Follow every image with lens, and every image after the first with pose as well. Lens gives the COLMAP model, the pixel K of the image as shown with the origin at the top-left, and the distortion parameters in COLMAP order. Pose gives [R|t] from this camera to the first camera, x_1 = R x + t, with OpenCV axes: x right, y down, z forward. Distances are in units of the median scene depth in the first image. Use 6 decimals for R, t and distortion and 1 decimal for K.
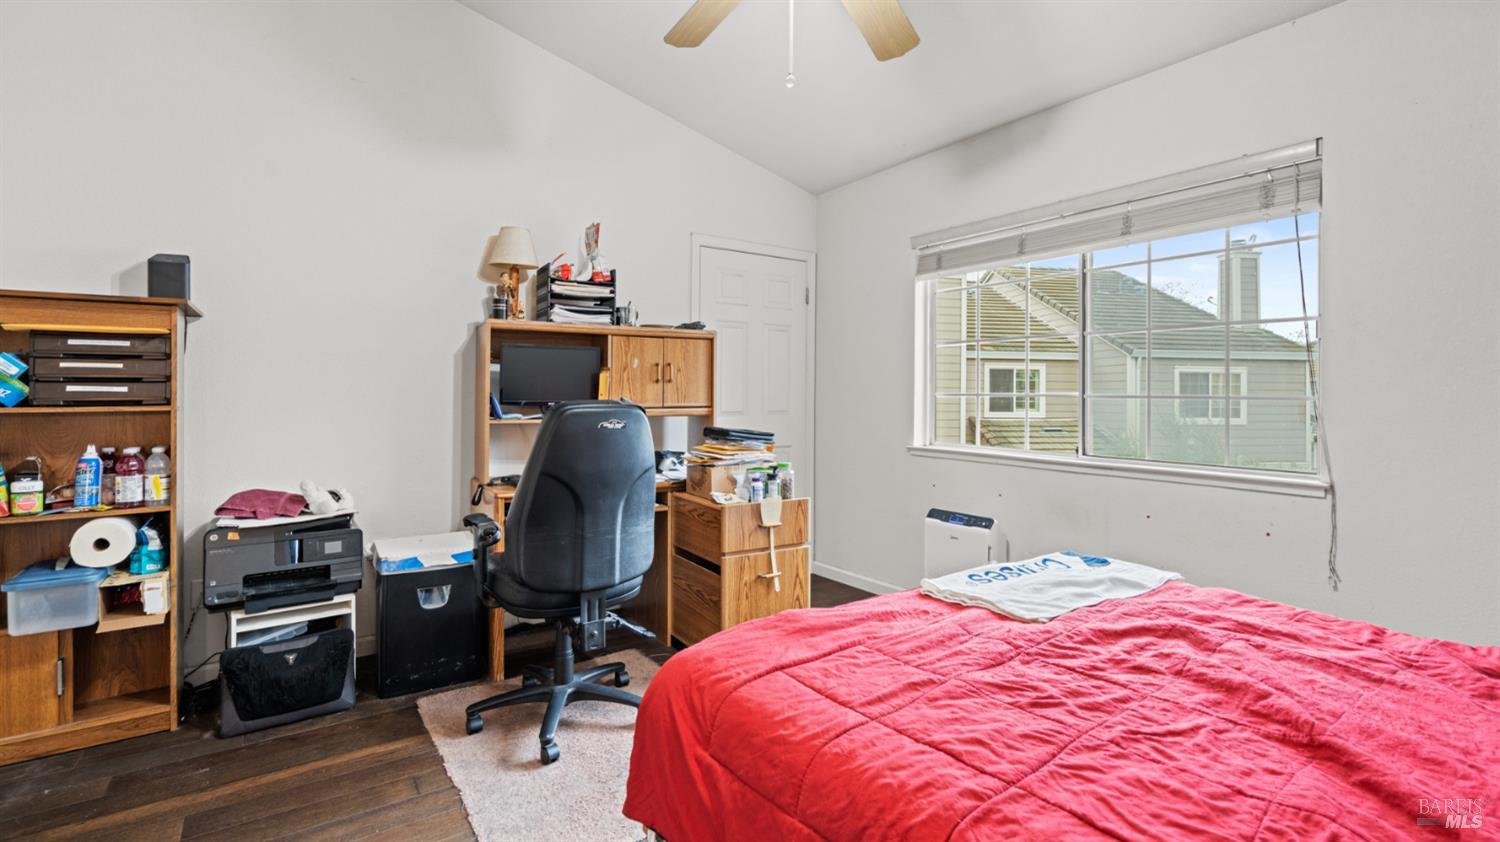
lens RADIAL K [[672.7, 0, 750.9], [0, 672.7, 408.2], [0, 0, 1]] dist [-0.001522, 0.000536]
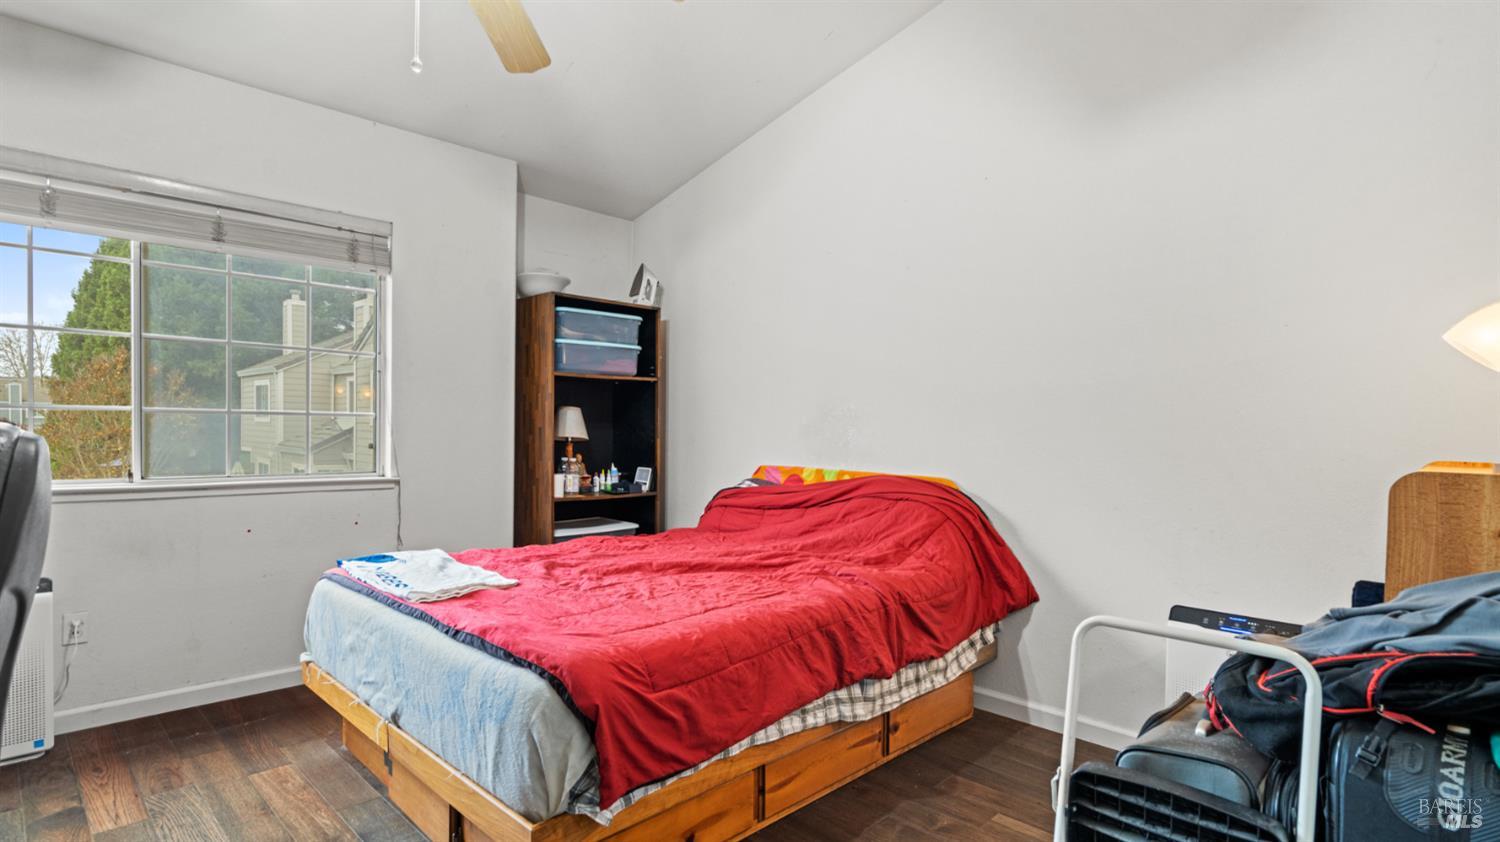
lens RADIAL K [[753.0, 0, 752.0], [0, 753.0, 448.4], [0, 0, 1]] dist [0.012406, 0.000364]
pose [[-0.171597, -0.035370, 0.984532, -1.040861], [0.003712, 0.999325, 0.036549, -0.005252], [-0.985160, 0.009926, -0.171350, 0.733708]]
